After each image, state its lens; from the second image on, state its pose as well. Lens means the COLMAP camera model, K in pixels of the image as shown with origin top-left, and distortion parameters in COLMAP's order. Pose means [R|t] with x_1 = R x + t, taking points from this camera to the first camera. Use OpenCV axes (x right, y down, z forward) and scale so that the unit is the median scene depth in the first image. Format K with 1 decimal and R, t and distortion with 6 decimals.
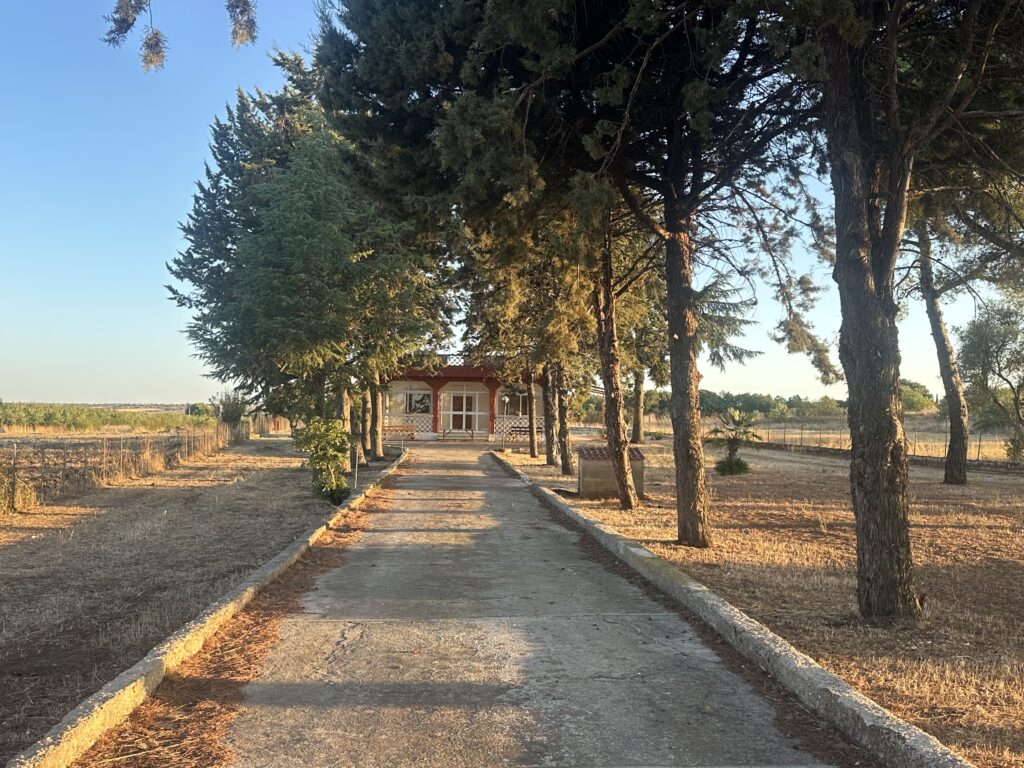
lens RADIAL K [[1014.6, 0, 512.0], [0, 1014.6, 384.0], [0, 0, 1]] dist [0.002691, 0.001017]
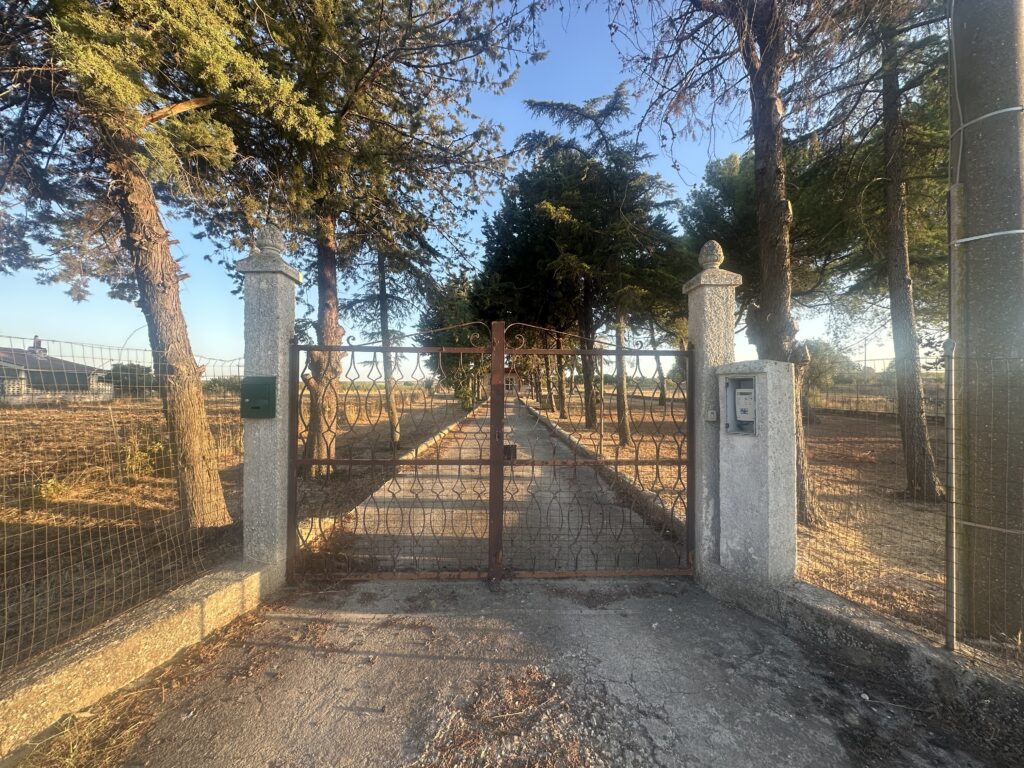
lens RADIAL K [[411.3, 0, 512.0], [0, 411.3, 384.0], [0, 0, 1]] dist [-0.000004, -0.000002]
pose [[0.998744, -0.009449, -0.049201, 0.029330], [0.010883, 0.999521, 0.028964, -0.010584], [0.048904, -0.029463, 0.998369, -0.273144]]
